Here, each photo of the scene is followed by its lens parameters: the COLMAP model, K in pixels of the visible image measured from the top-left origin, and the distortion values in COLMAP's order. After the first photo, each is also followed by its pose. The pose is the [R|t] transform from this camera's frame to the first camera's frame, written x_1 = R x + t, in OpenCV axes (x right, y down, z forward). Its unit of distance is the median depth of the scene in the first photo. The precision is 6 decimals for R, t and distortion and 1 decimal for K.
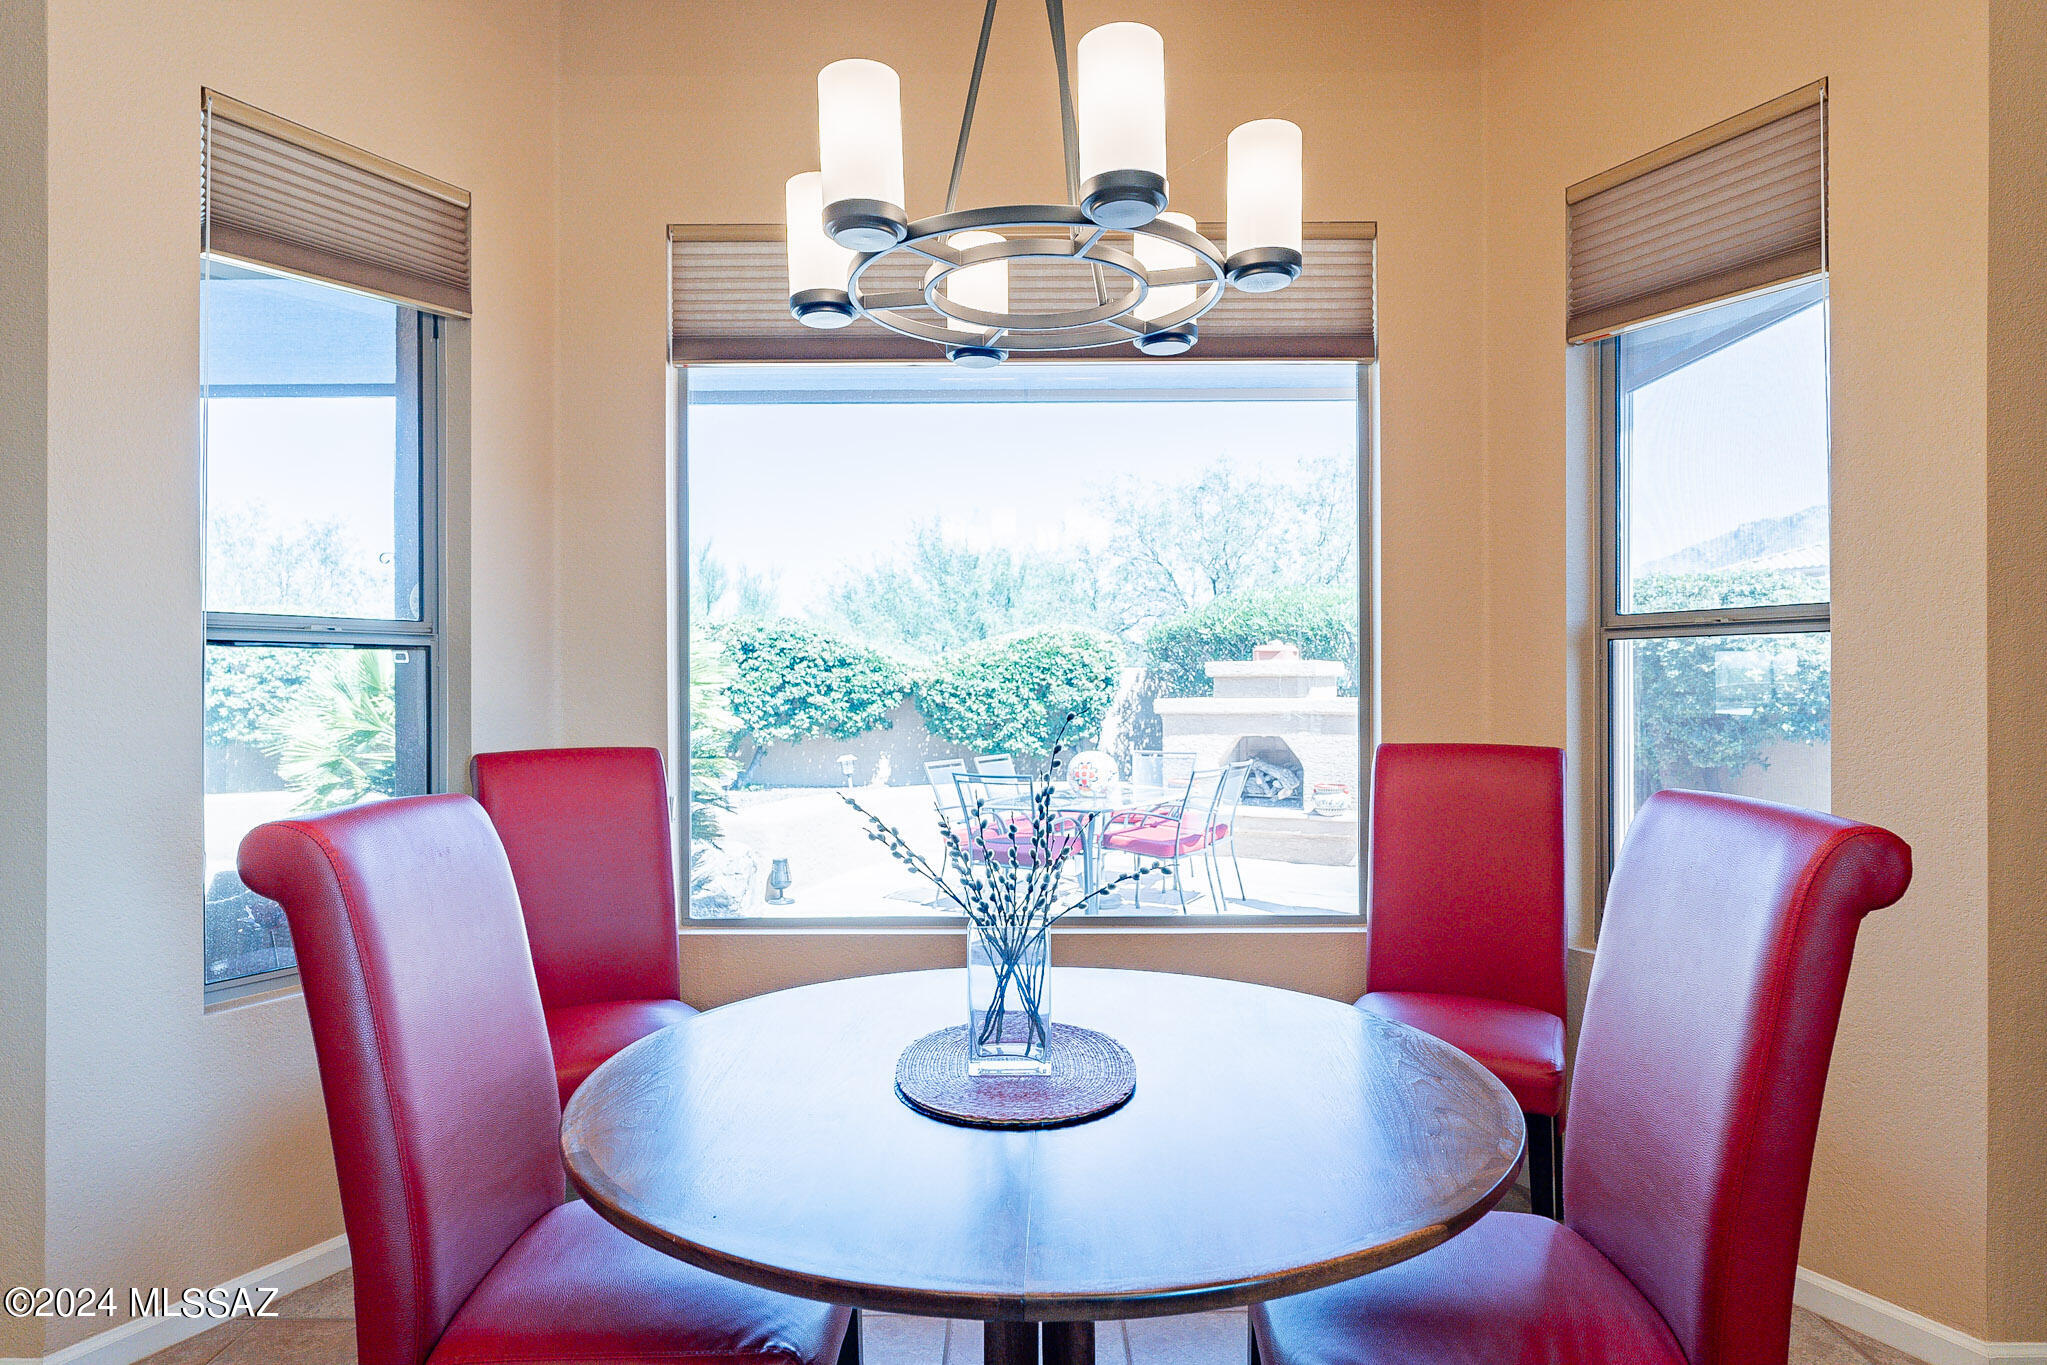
lens RADIAL K [[1192.7, 0, 1033.6], [0, 1192.7, 690.7], [0, 0, 1]] dist [-0.002828, -0.000975]
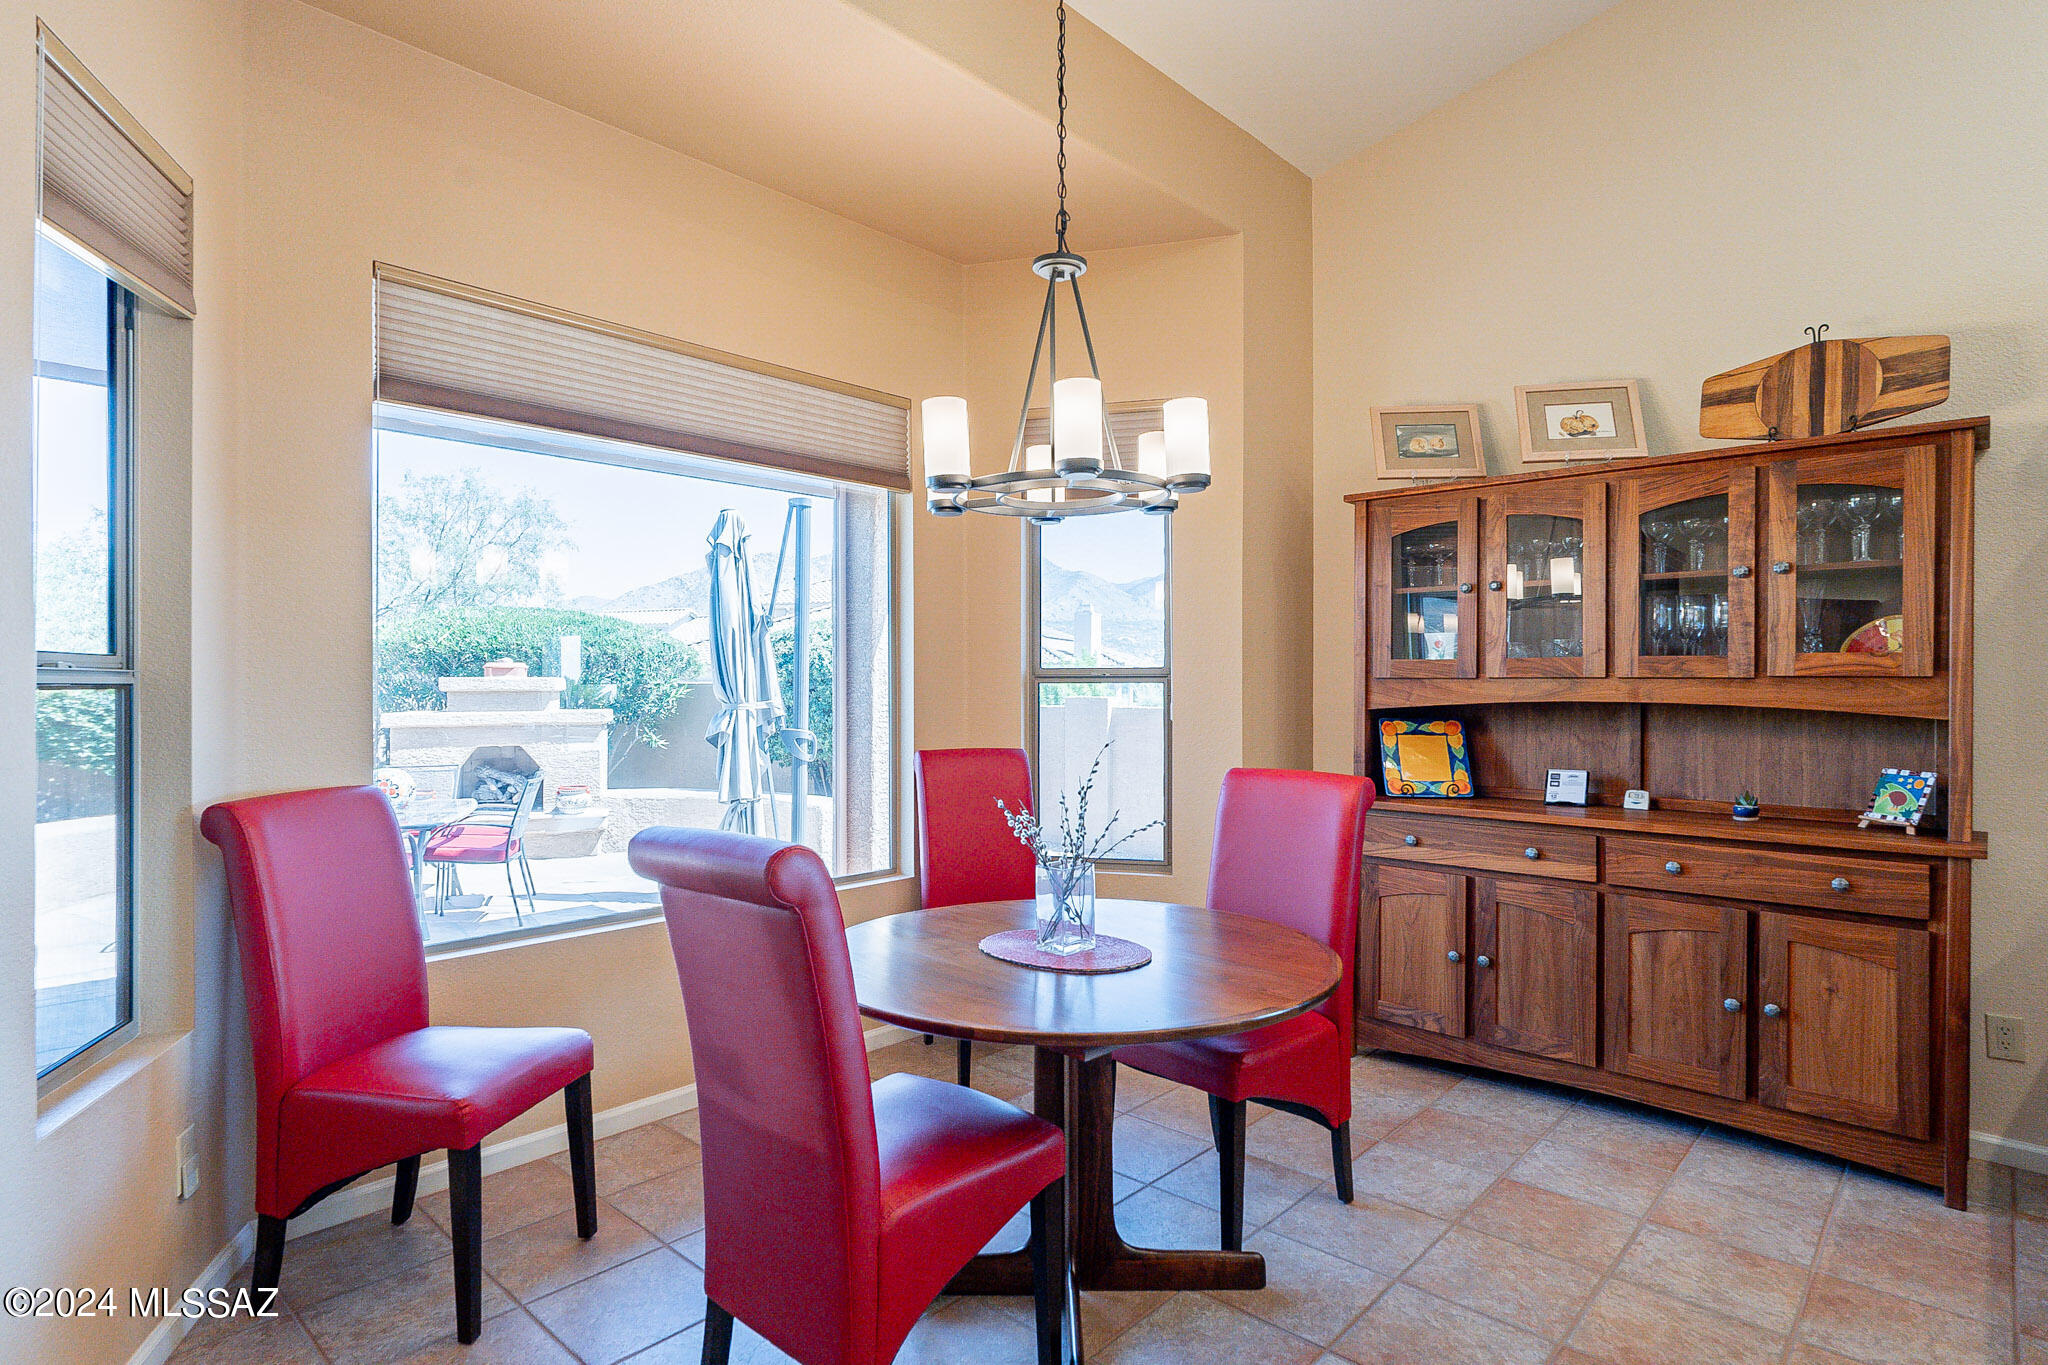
lens RADIAL K [[1060.0, 0, 1002.5], [0, 1060.0, 687.4], [0, 0, 1]] dist [-0.006733, 0.001462]
pose [[0.683350, 0.001394, 0.730090, -0.196352], [0.003284, 0.999982, -0.004983, -0.009023], [-0.730084, 0.005803, 0.683333, 0.003898]]
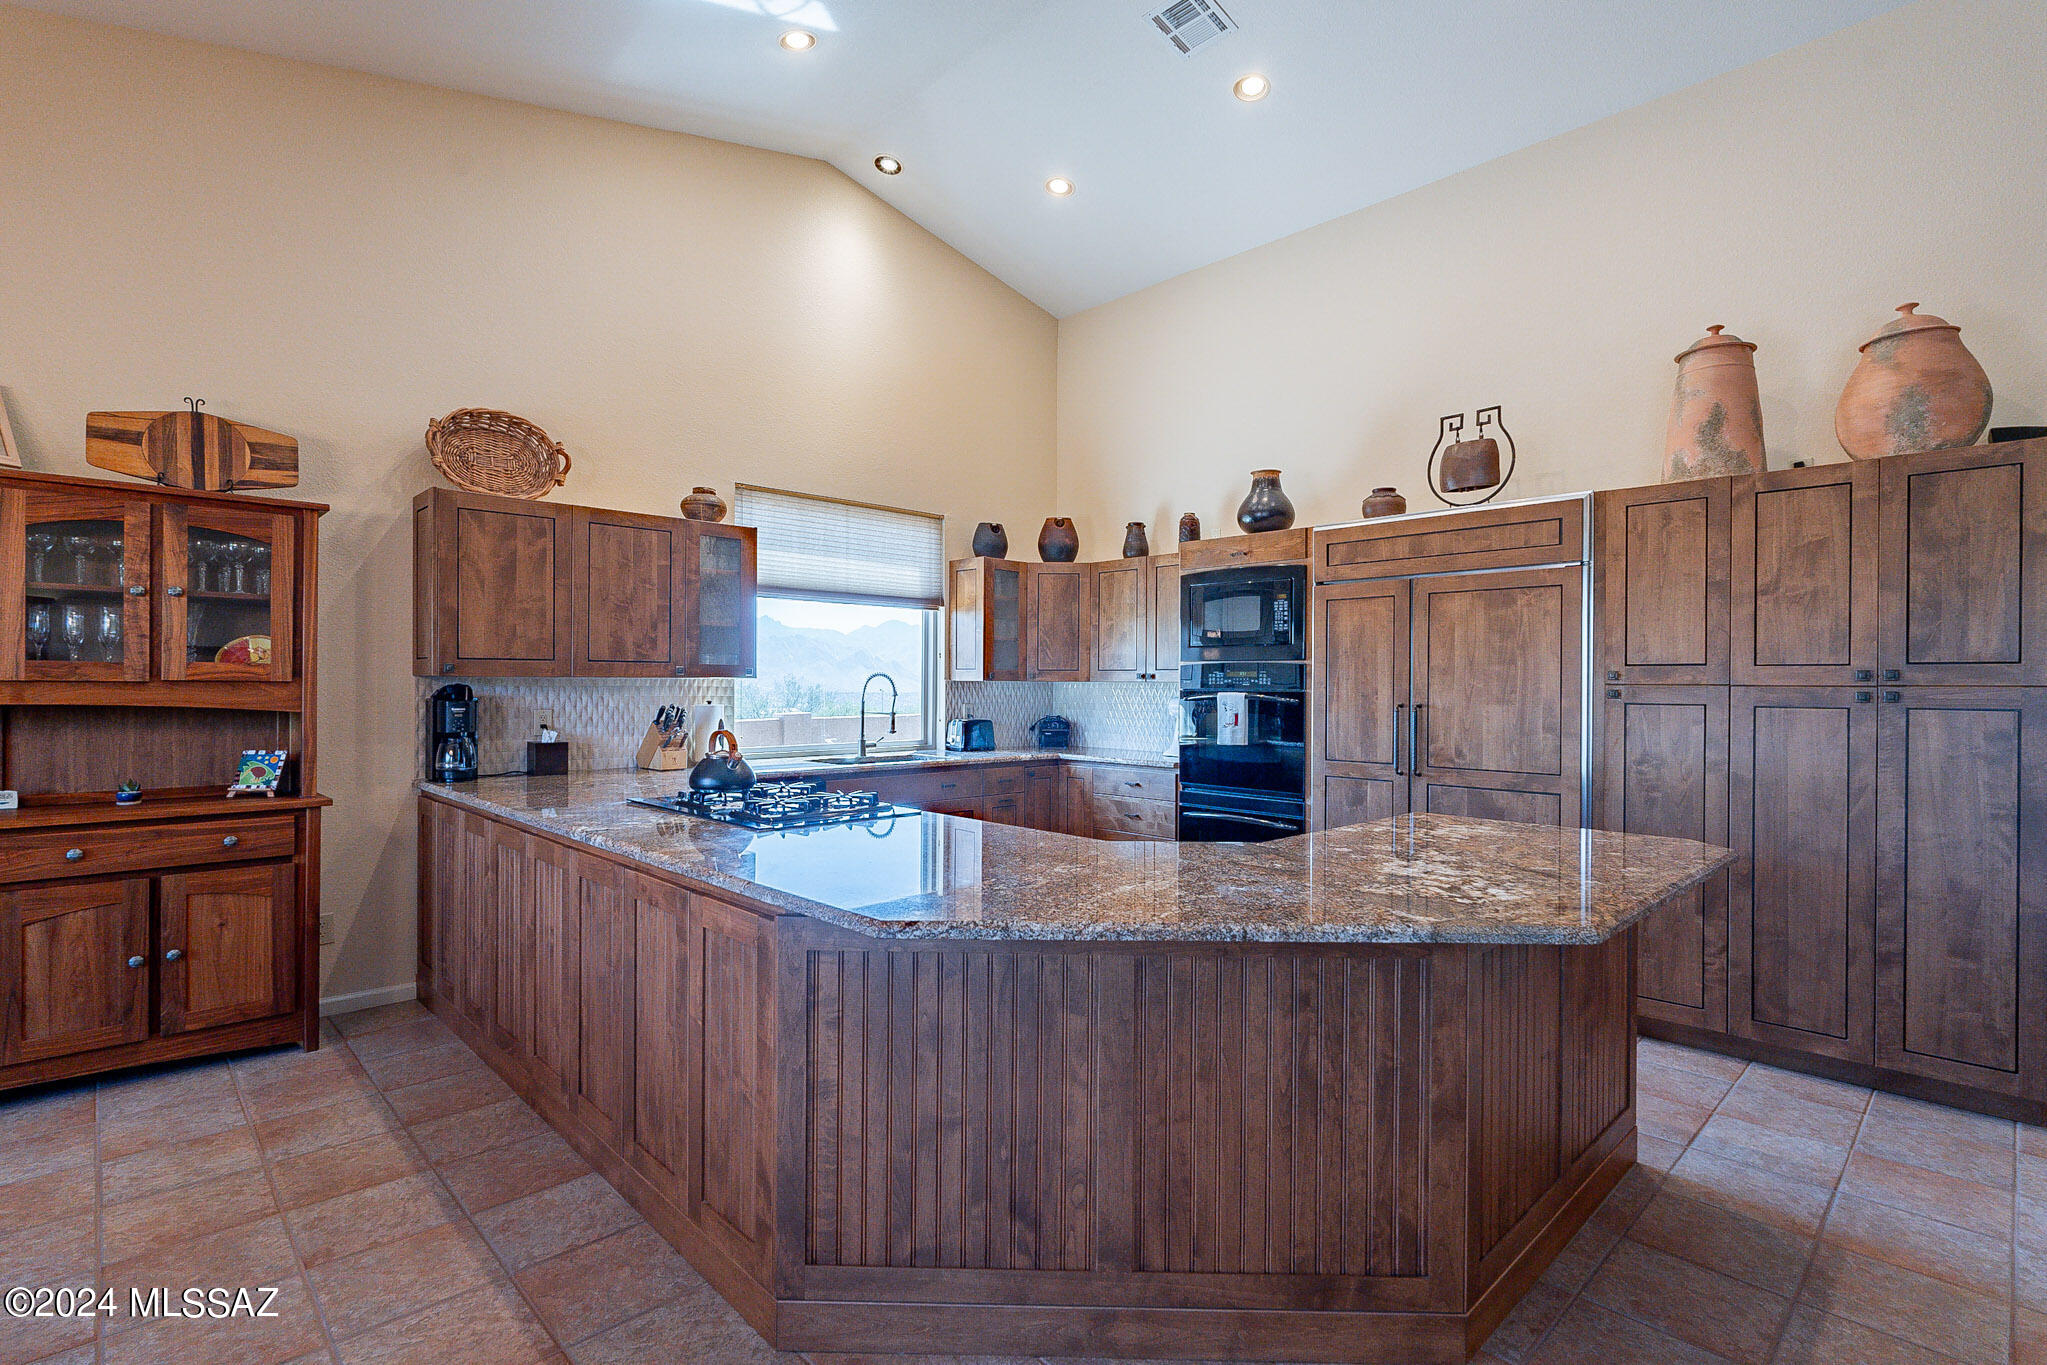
lens RADIAL K [[950.2, 0, 1031.3], [0, 950.2, 684.2], [0, 0, 1]] dist [-0.001873, 0.000326]
pose [[-0.694874, -0.000950, 0.719131, -0.273115], [0.003108, 0.999986, 0.004324, -0.012414], [-0.719125, 0.005239, -0.694861, 0.066264]]
